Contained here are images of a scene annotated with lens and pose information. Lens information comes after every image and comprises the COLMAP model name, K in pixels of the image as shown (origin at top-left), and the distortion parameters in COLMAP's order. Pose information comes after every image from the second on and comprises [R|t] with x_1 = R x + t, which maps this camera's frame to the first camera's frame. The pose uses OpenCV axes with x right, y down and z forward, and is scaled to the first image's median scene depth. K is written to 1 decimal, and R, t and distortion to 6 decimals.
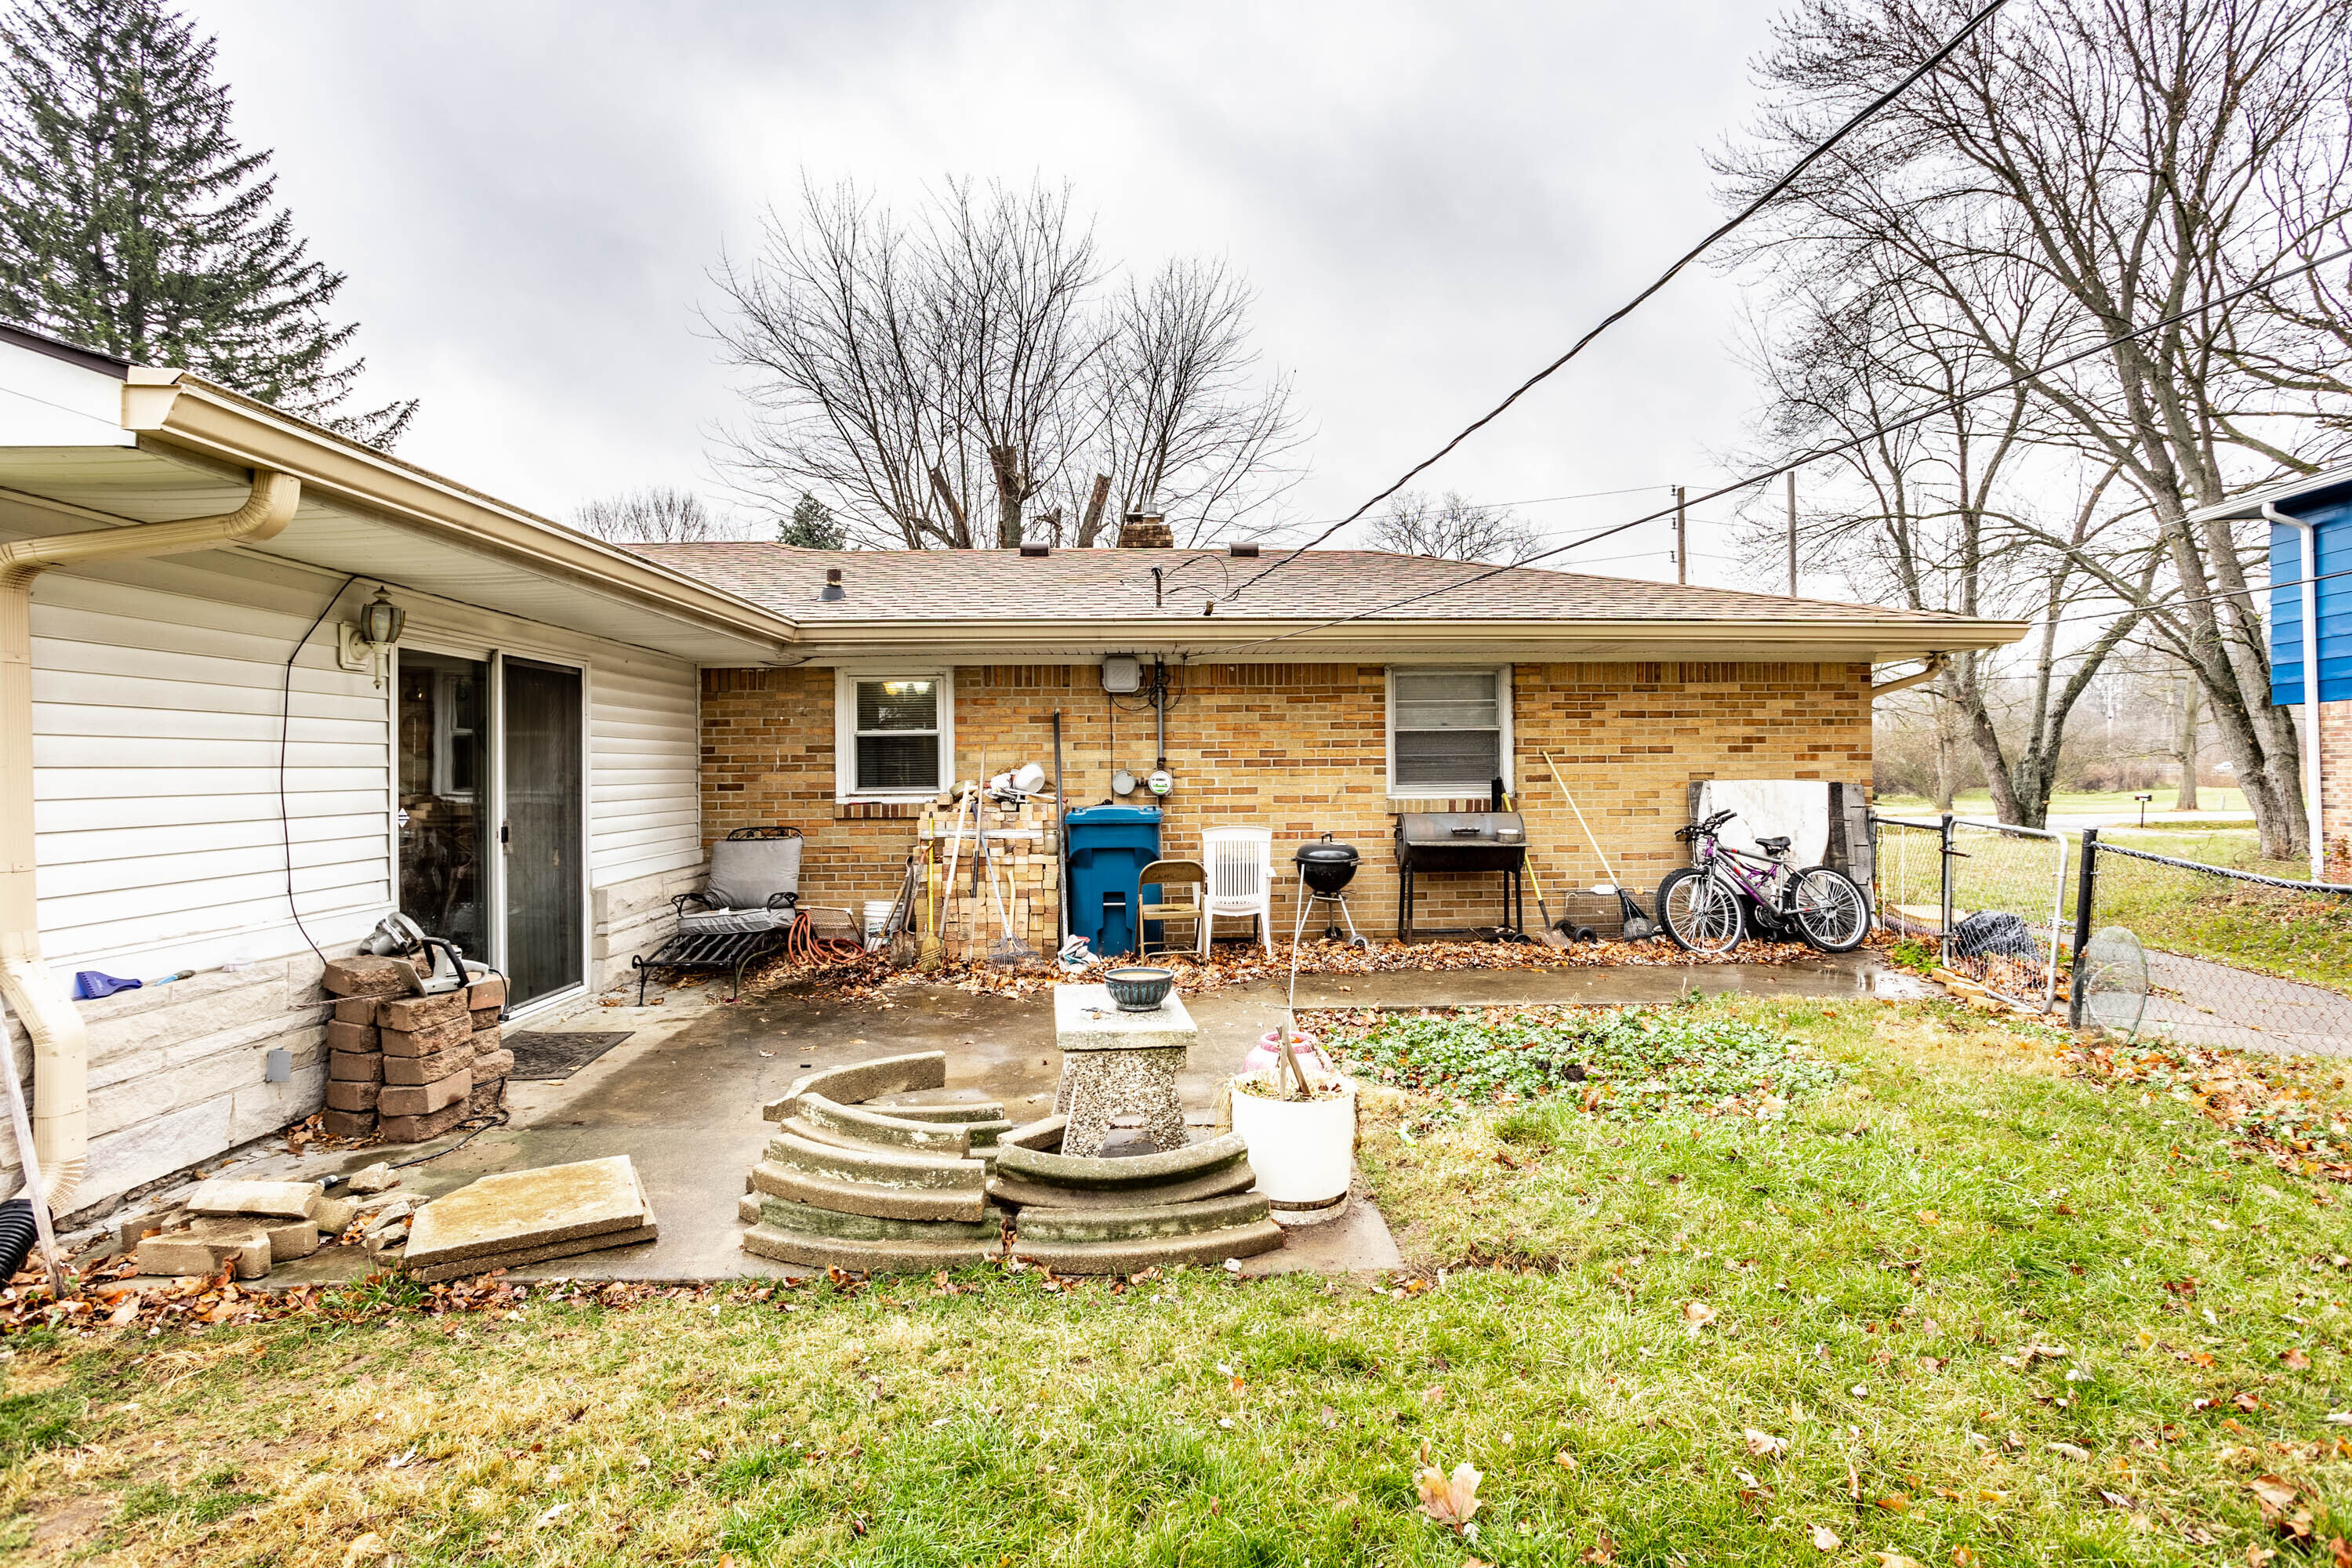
lens RADIAL K [[1199.7, 0, 1218.9], [0, 1199.7, 769.5], [0, 0, 1]] dist [-0.050048, 0.025444]
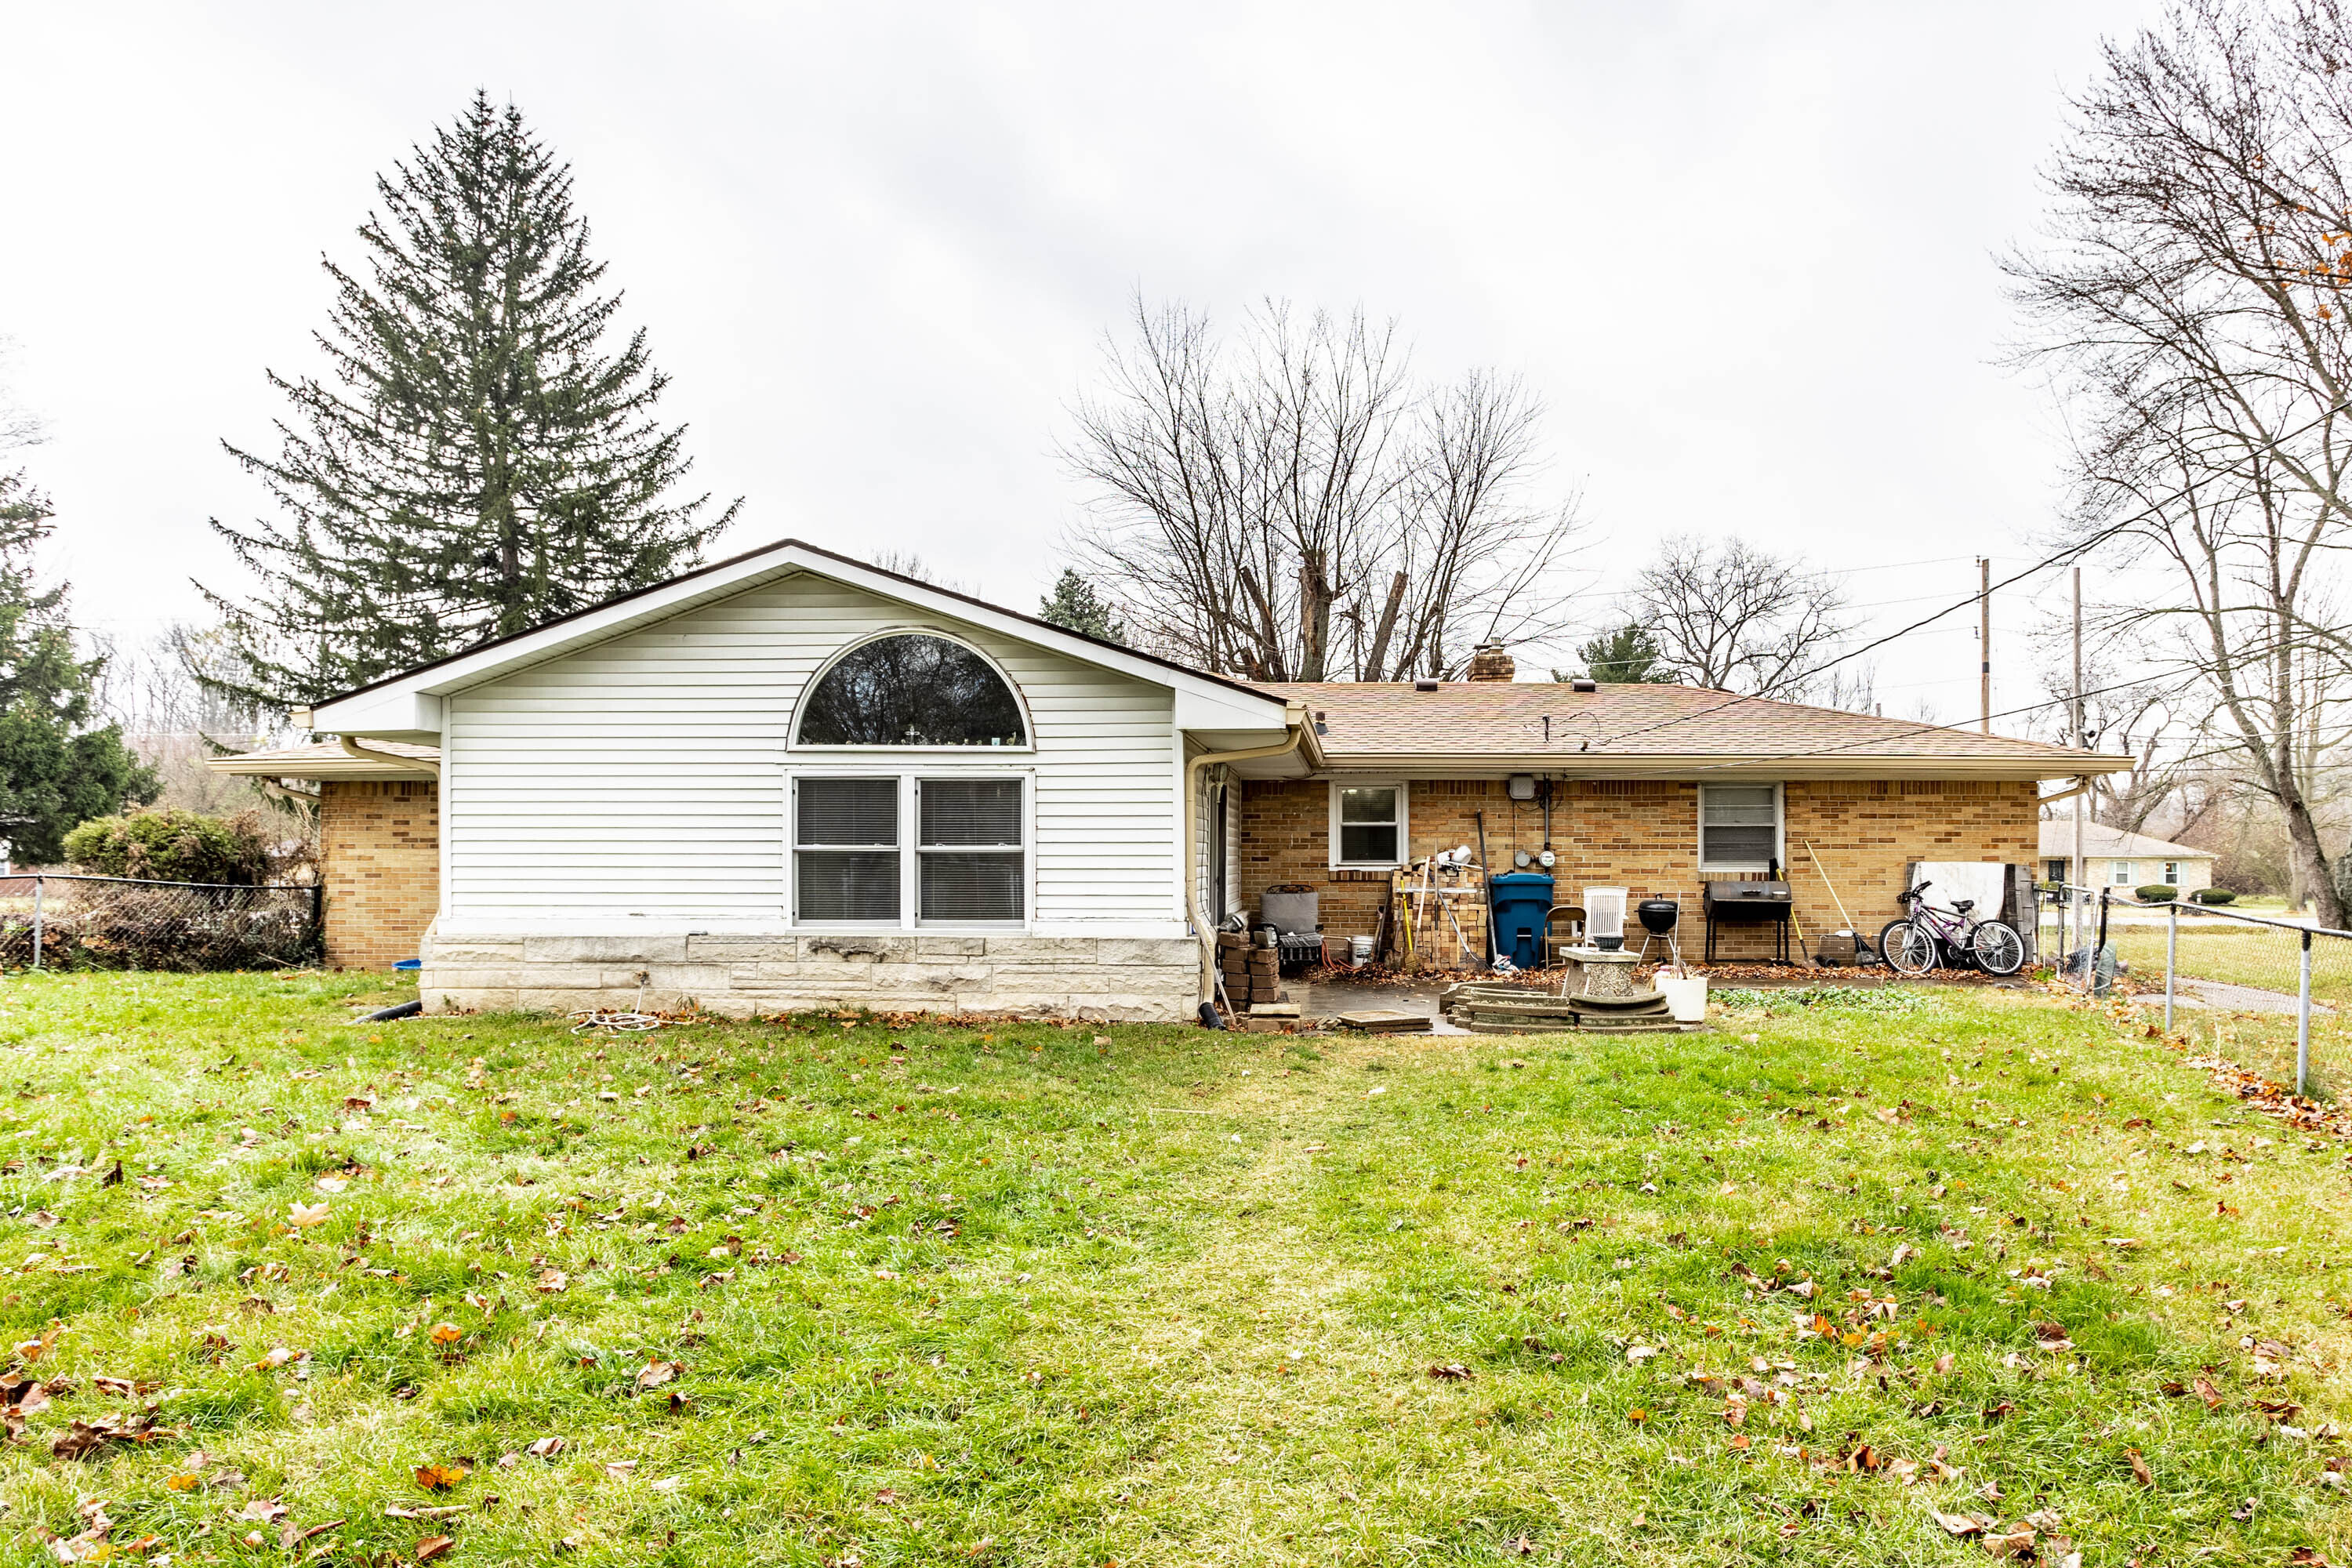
lens RADIAL K [[1371.3, 0, 1382.2], [0, 1371.3, 854.2], [0, 0, 1]] dist [-0.040557, -0.000592]
pose [[0.998263, 0.010036, -0.058055, -0.152874], [-0.010173, 0.999946, -0.002065, 0.010399], [0.058031, 0.002652, 0.998311, -0.717750]]
